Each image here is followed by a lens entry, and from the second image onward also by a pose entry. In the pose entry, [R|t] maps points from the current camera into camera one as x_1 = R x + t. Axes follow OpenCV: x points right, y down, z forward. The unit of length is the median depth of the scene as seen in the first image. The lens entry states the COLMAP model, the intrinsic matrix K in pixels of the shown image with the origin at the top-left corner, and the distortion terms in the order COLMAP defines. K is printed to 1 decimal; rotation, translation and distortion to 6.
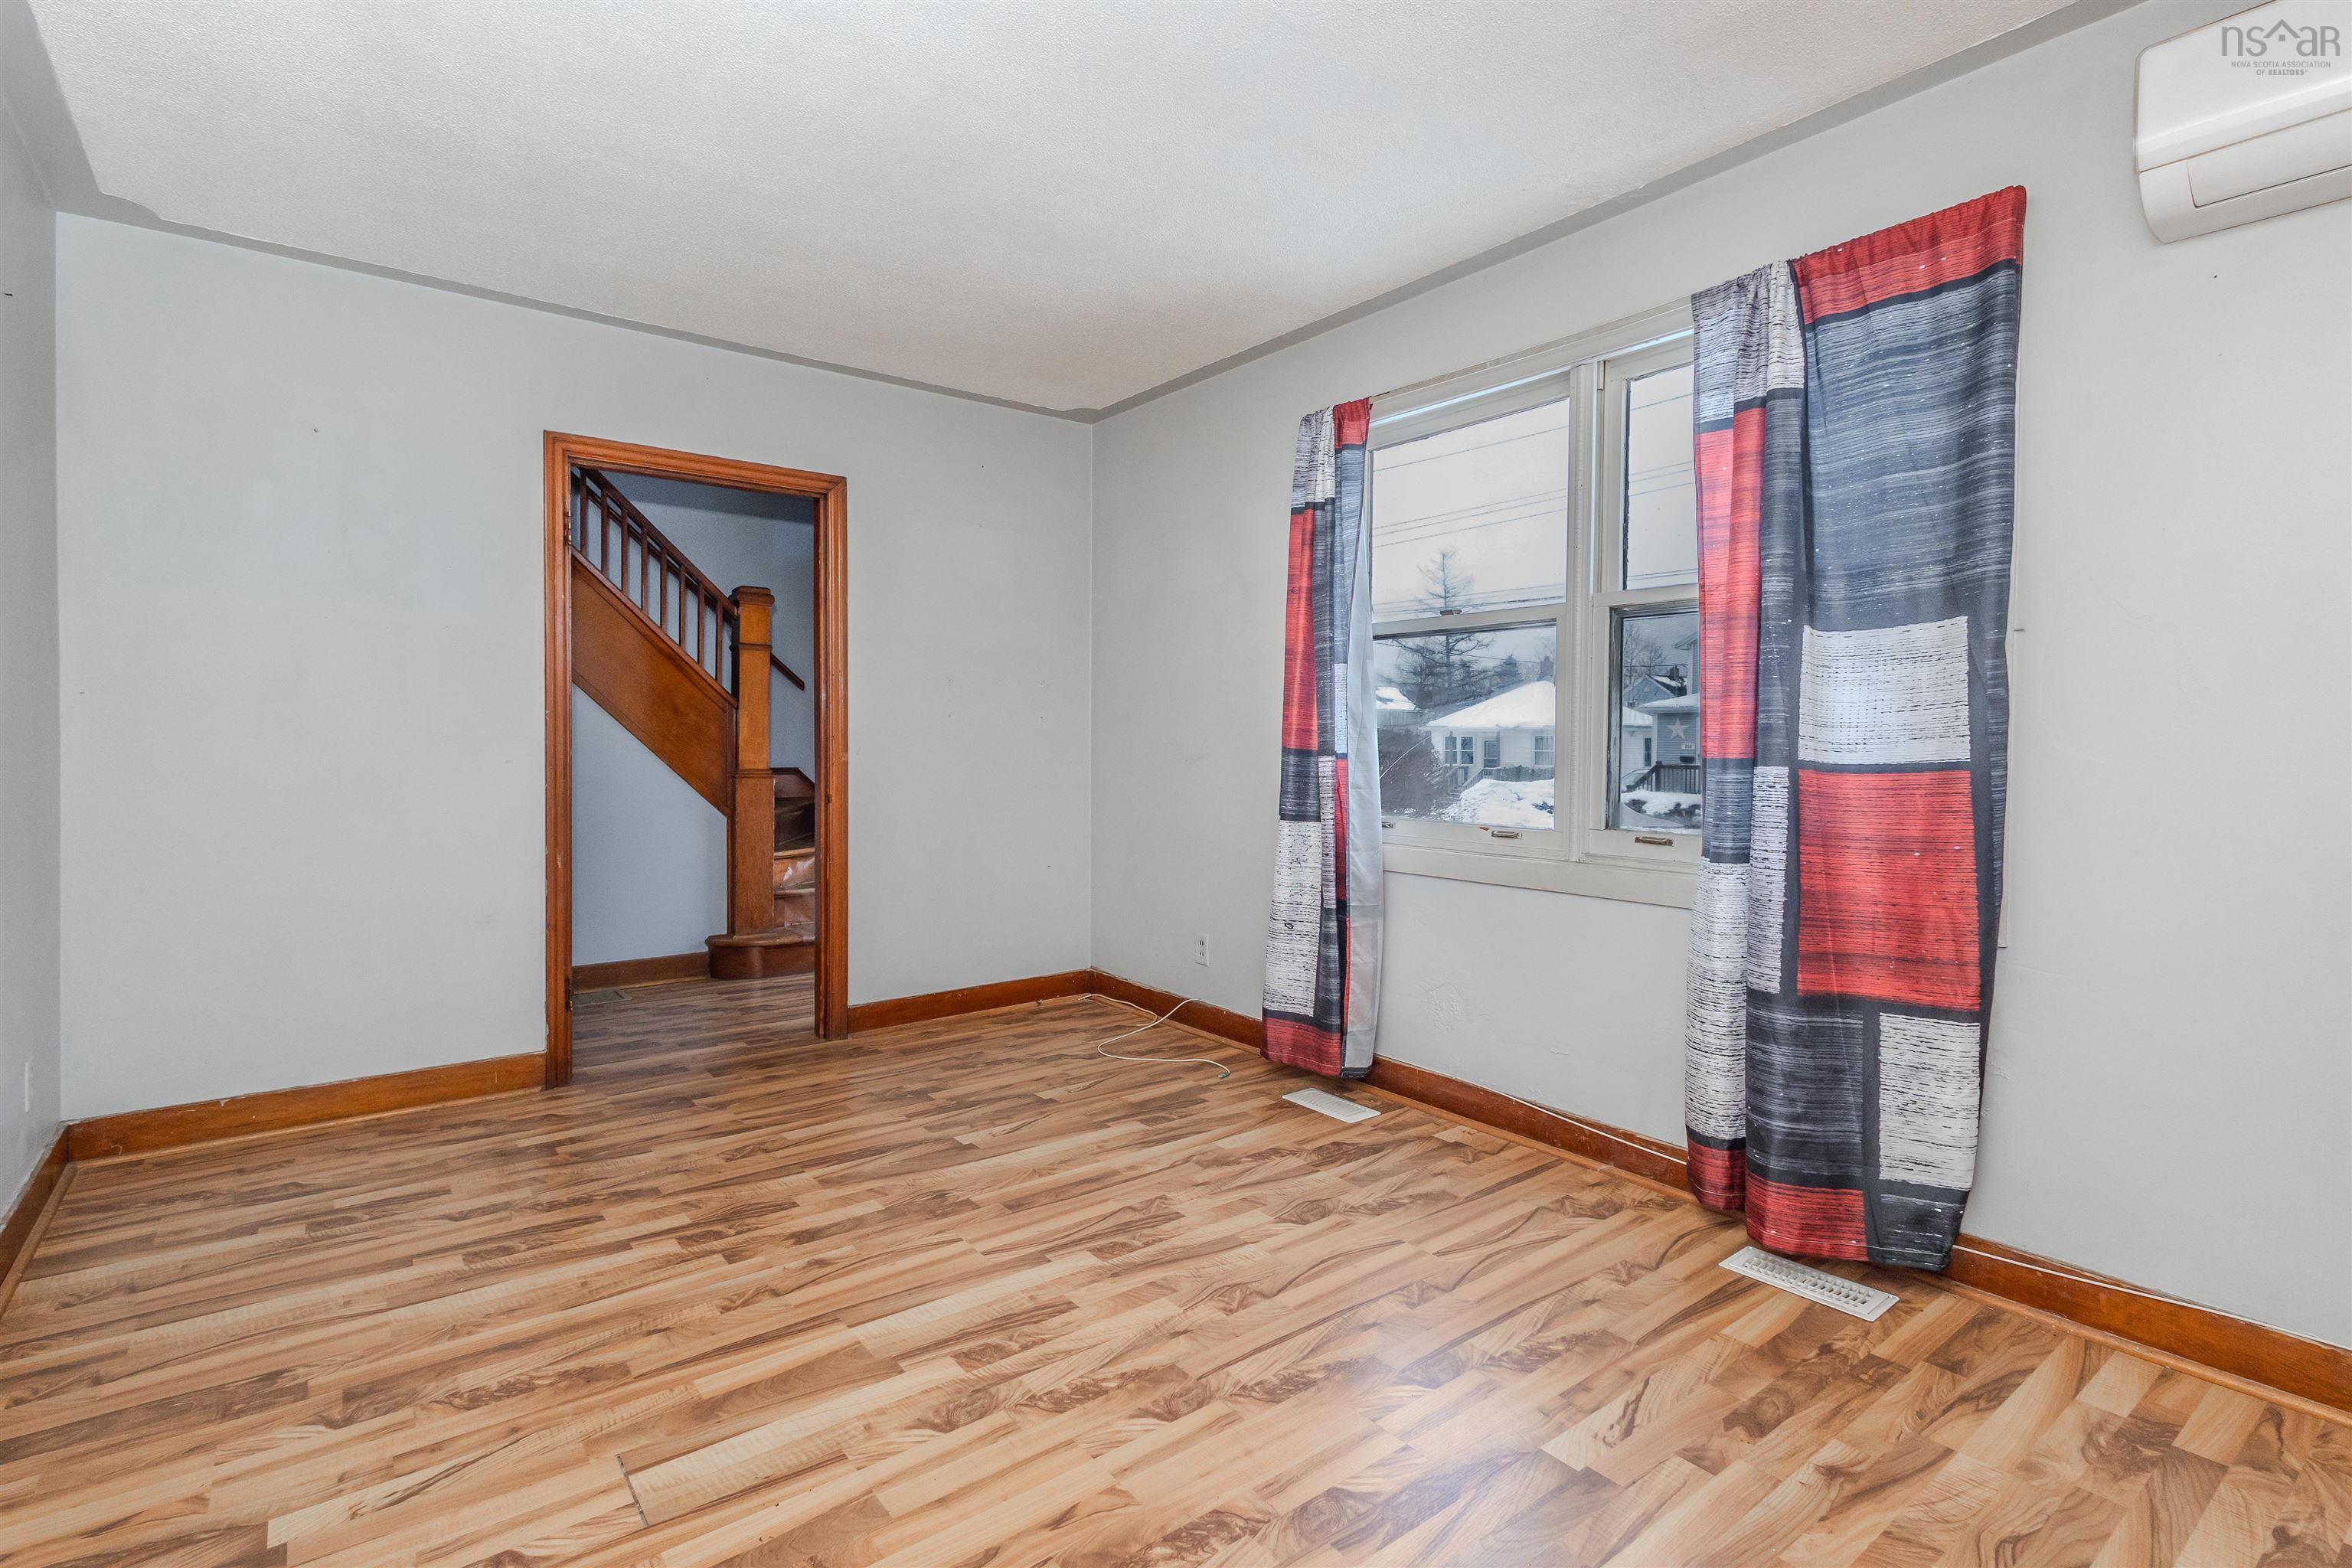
lens RADIAL K [[1100.3, 0, 1167.5], [0, 1100.3, 774.7], [0, 0, 1]] dist [0.011872, 0.000512]
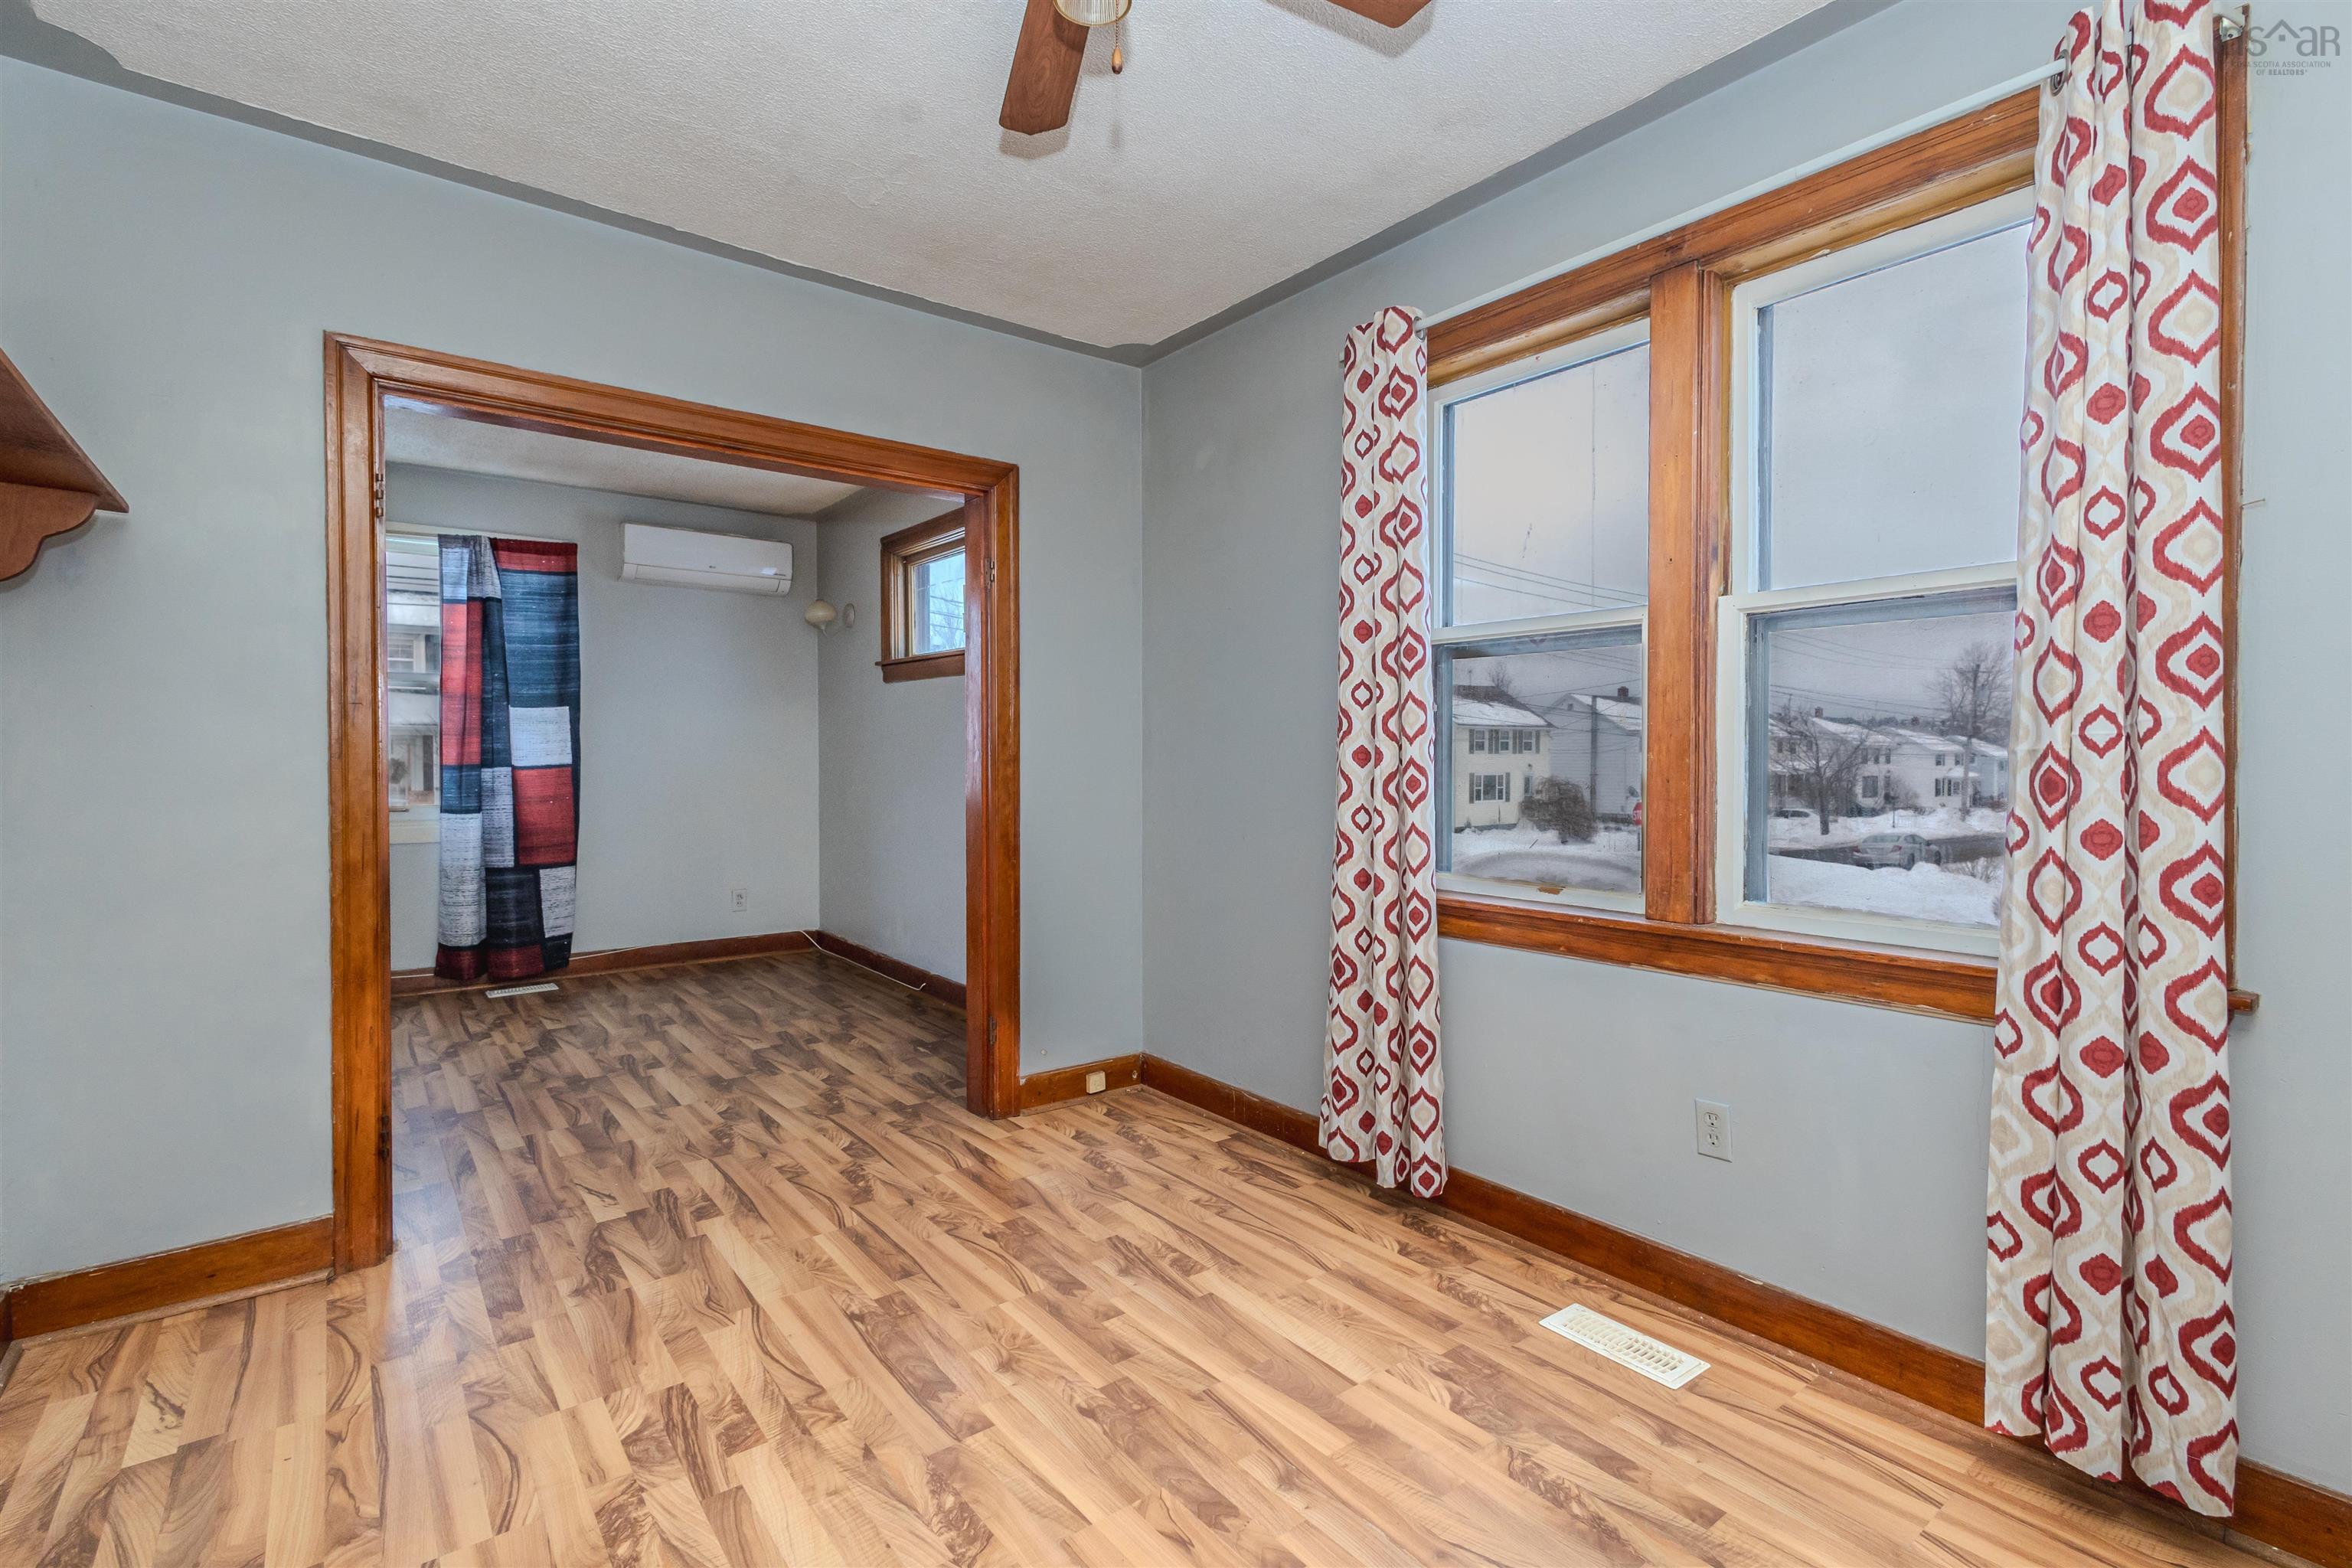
lens RADIAL K [[1100.3, 0, 1172.3], [0, 1100.3, 774.7], [0, 0, 1]] dist [0.011872, 0.000512]
pose [[0.007813, -0.018836, 0.999792, -1.728956], [0.018430, 0.999655, 0.018690, -0.009392], [-0.999800, 0.018280, 0.008157, -0.388948]]
